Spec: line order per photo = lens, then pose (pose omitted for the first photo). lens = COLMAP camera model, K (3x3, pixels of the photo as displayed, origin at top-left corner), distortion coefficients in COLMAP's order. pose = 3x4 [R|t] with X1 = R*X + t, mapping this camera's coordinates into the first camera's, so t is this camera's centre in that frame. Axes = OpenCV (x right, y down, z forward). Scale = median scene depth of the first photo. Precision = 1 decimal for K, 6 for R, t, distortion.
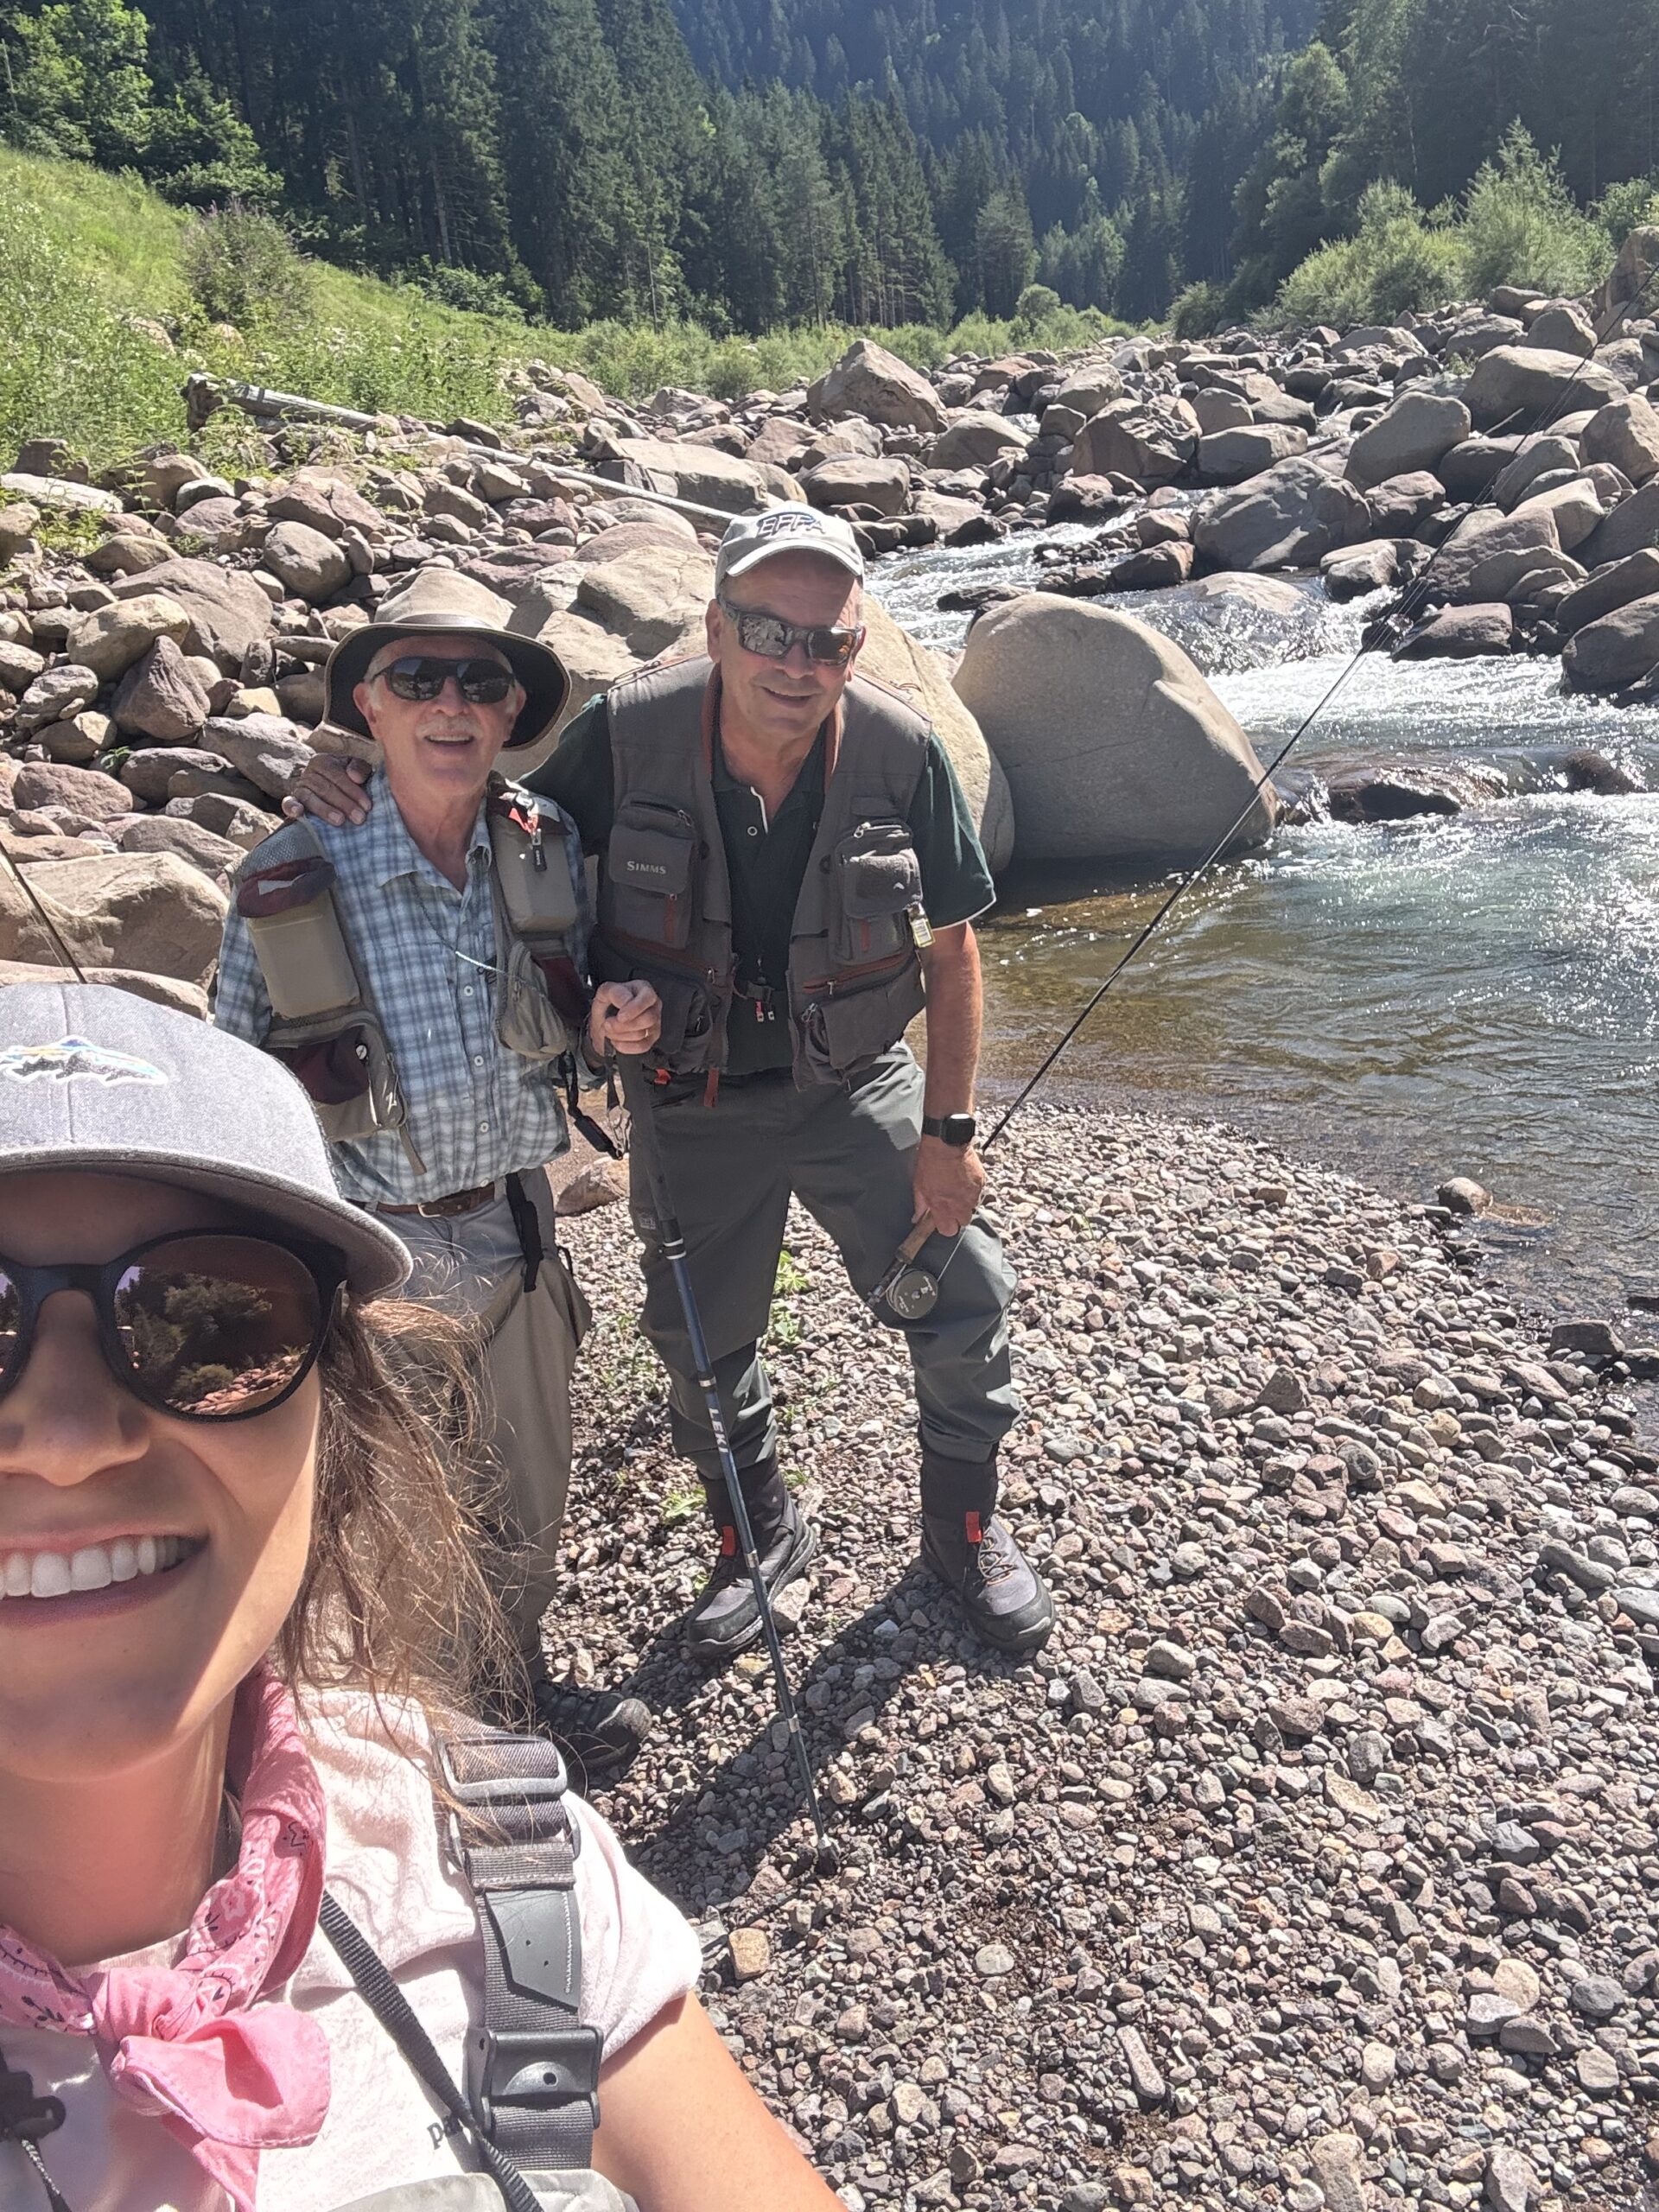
lens RADIAL K [[2030.7, 0, 796.2], [0, 2030.7, 1073.0], [0, 0, 1]] dist [0.091281, -0.028967]
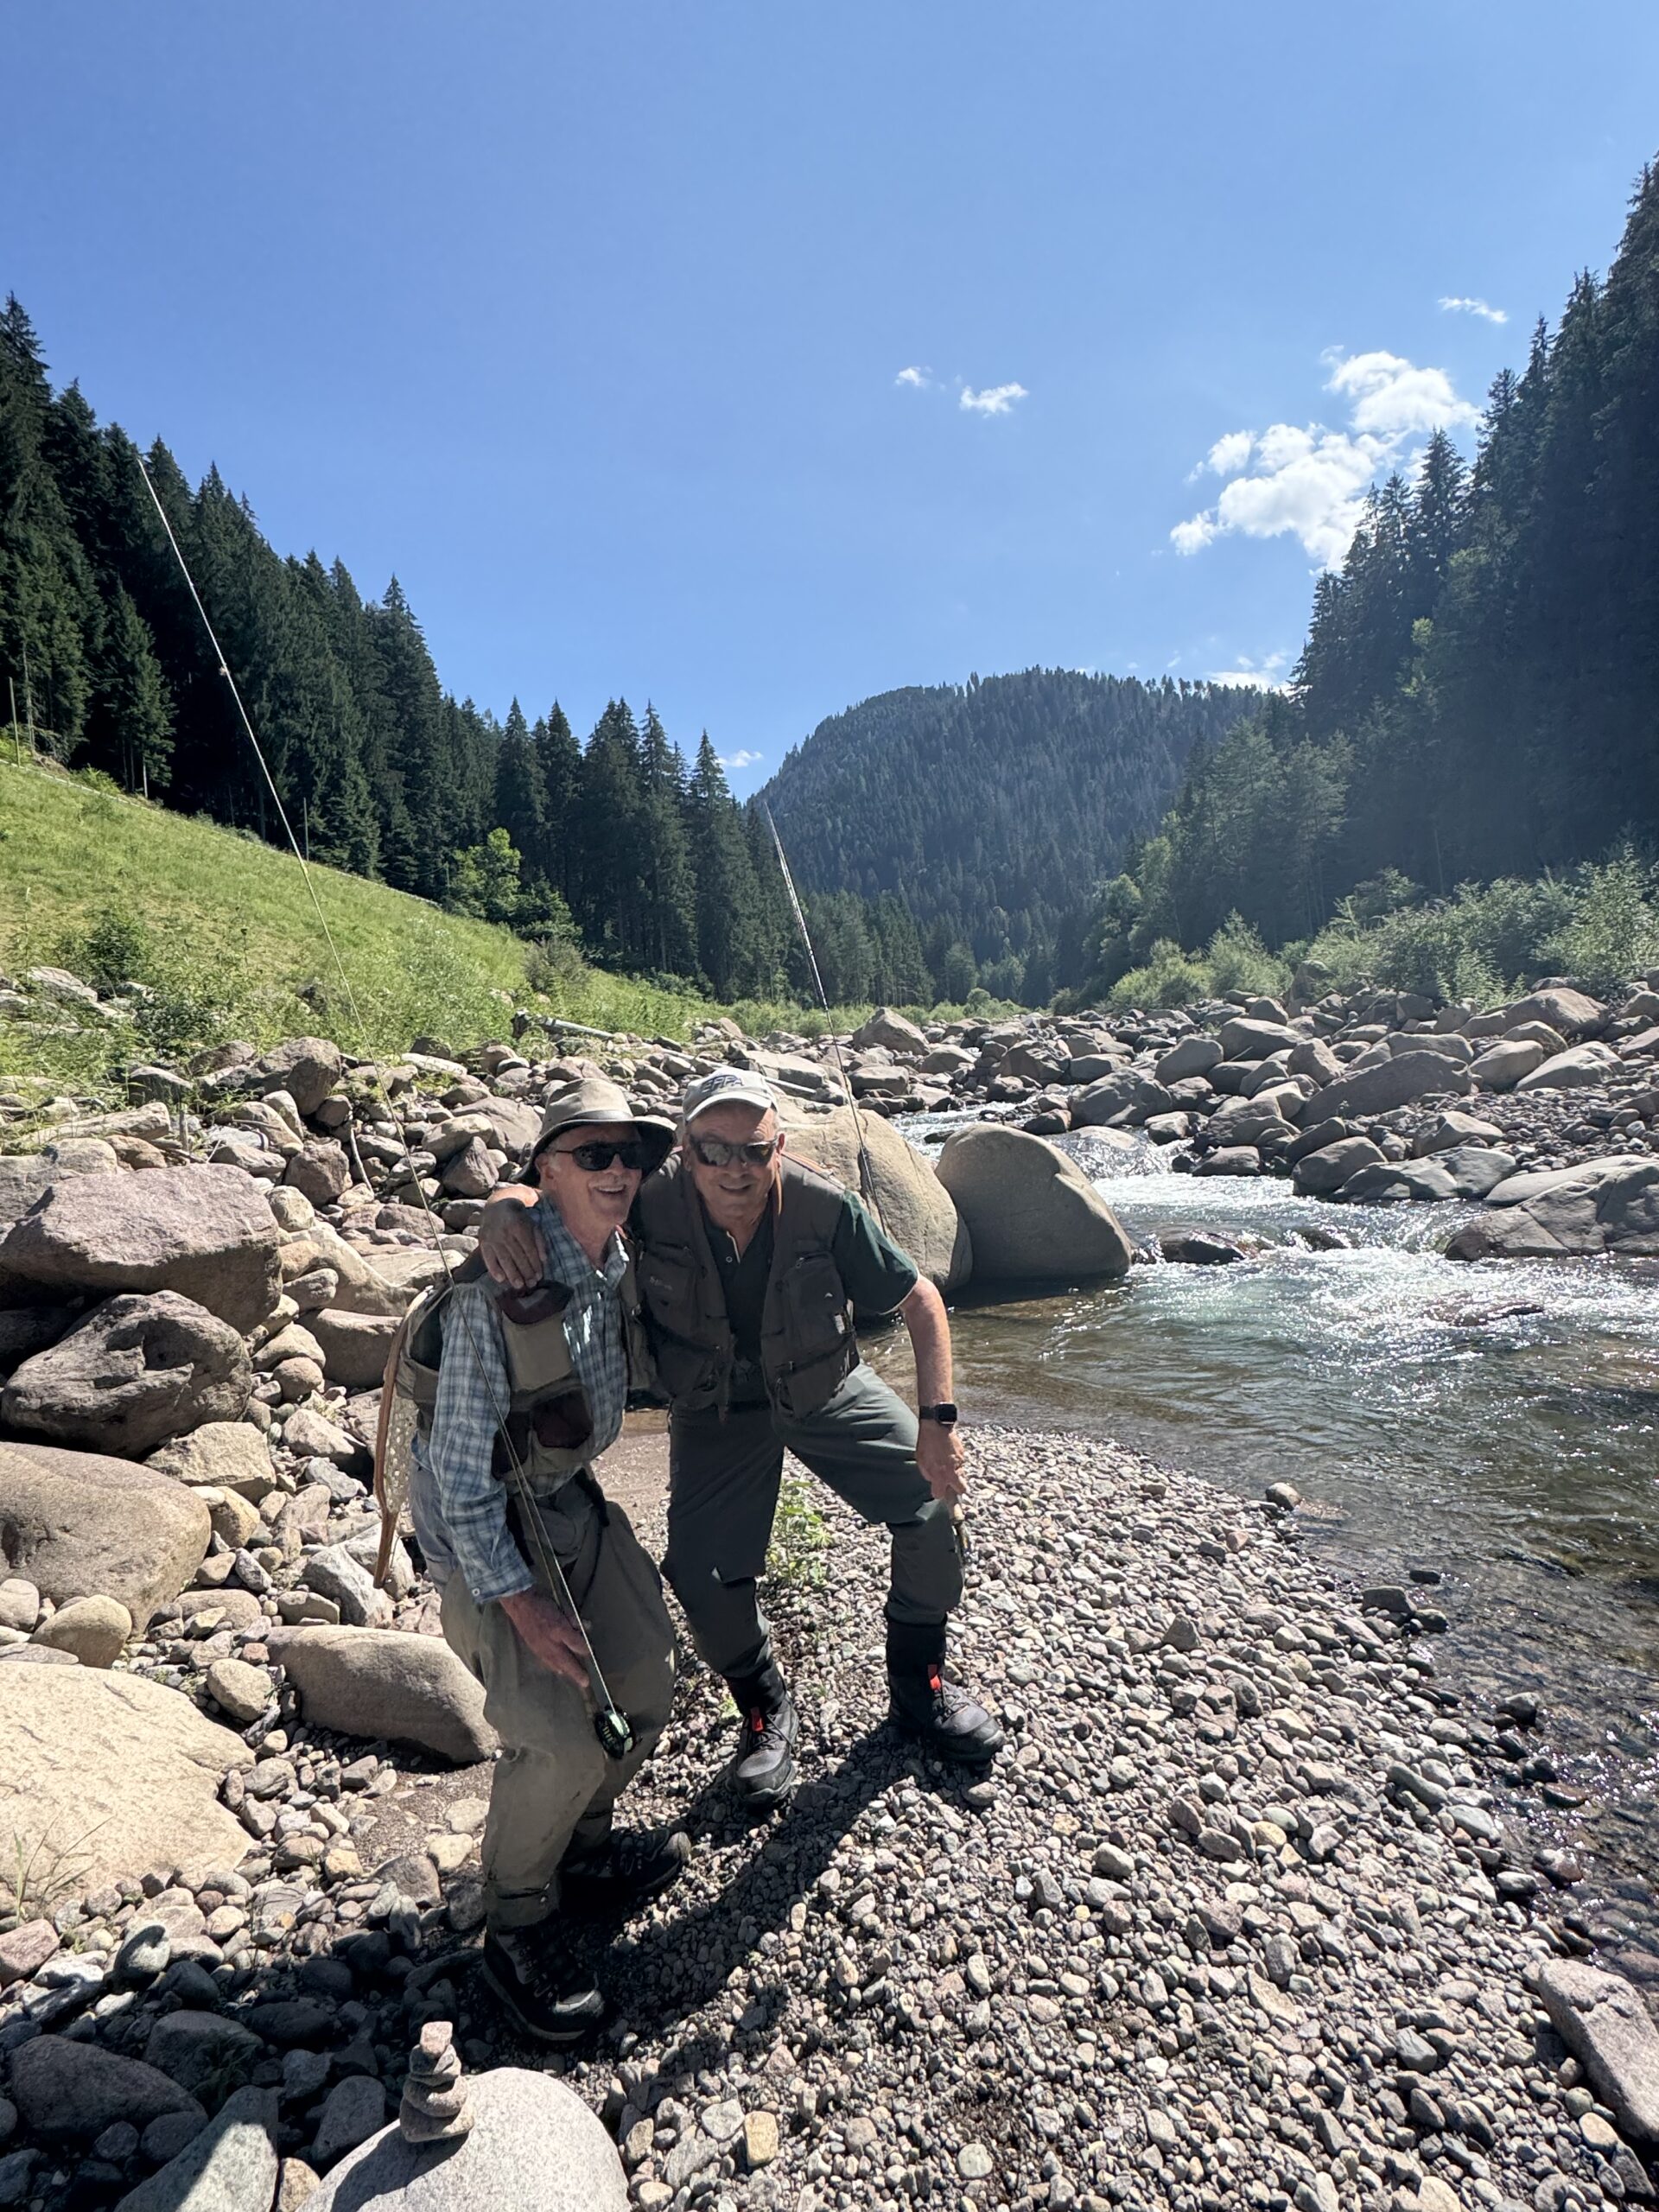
lens RADIAL K [[1167.4, 0, 813.4], [0, 1167.4, 1106.3], [0, 0, 1]] dist [-0.009392, 0.007360]
pose [[0.999213, 0.028573, -0.027512, 0.004634], [-0.034791, 0.964455, -0.261948, 0.023310], [0.019049, 0.262699, 0.964690, 0.127520]]
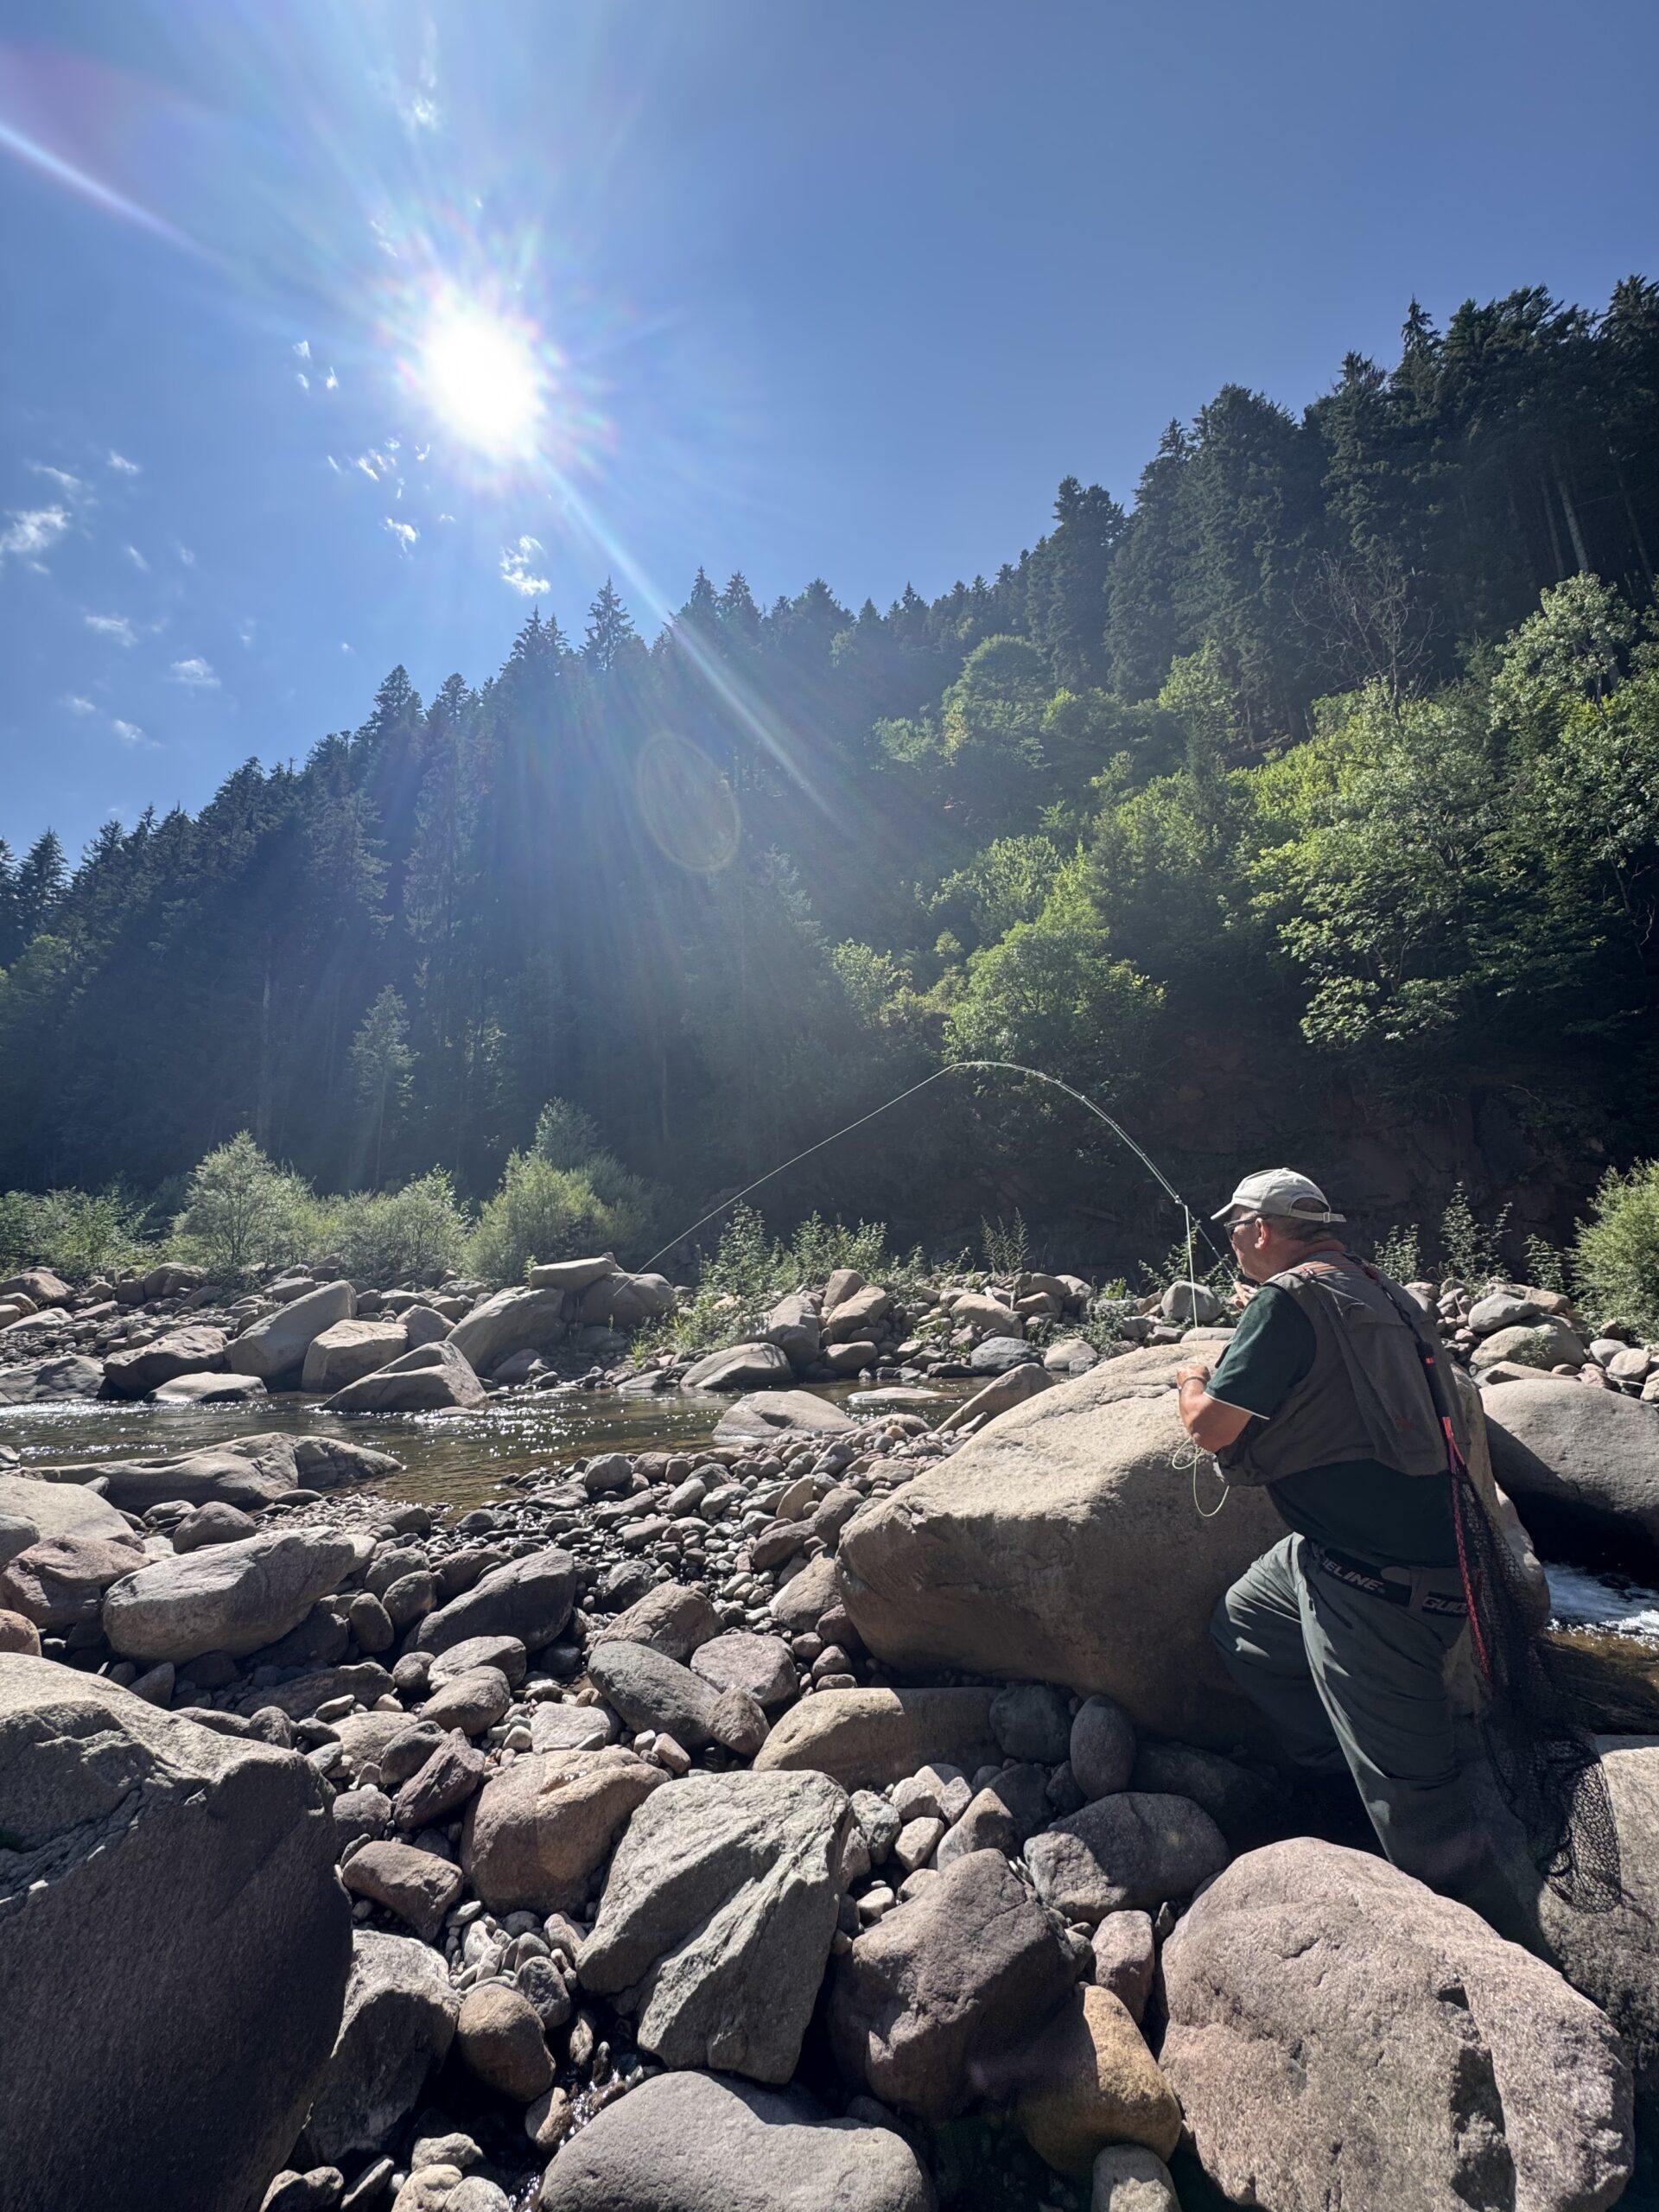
lens RADIAL K [[891.2, 0, 831.3], [0, 891.2, 1107.9], [0, 0, 1]] dist [-0.001172, -0.000430]
pose [[0.304651, 0.316327, 0.898402, -0.597474], [0.249176, 0.883920, -0.395724, 0.491343], [-0.919293, 0.344418, 0.190466, -0.802104]]
